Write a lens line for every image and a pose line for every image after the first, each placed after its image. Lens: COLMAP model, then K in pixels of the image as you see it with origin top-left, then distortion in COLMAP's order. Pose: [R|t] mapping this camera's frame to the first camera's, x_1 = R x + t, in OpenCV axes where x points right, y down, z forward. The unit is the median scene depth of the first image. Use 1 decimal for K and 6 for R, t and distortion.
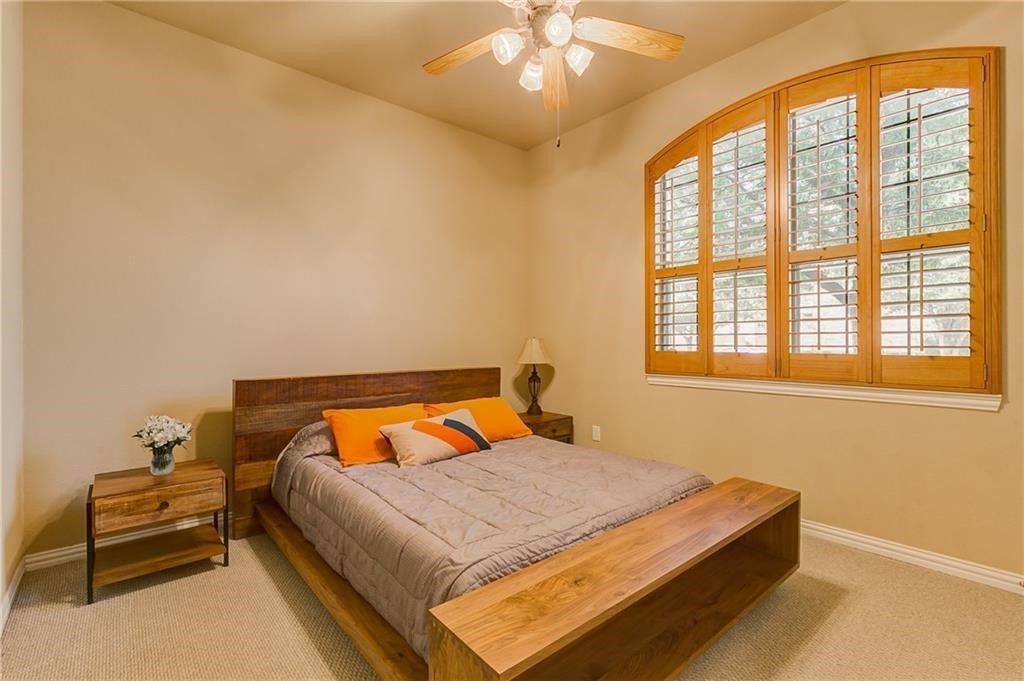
lens RADIAL K [[462.2, 0, 514.5], [0, 462.2, 345.1], [0, 0, 1]] dist [0.001918, -0.002365]
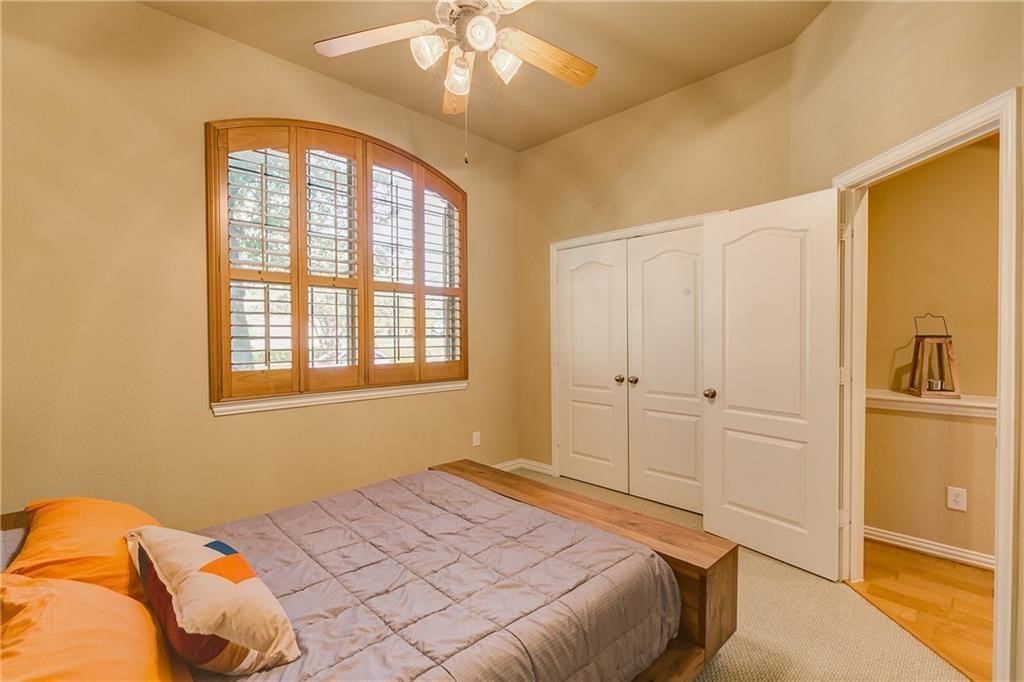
lens RADIAL K [[462.2, 0, 511.5], [0, 462.2, 343.2], [0, 0, 1]] dist [0.001918, -0.002365]
pose [[-0.046933, 0.019910, 0.998700, -0.580588], [0.038192, 0.999106, -0.018123, -0.001467], [-0.998168, 0.037292, -0.047651, 0.676087]]
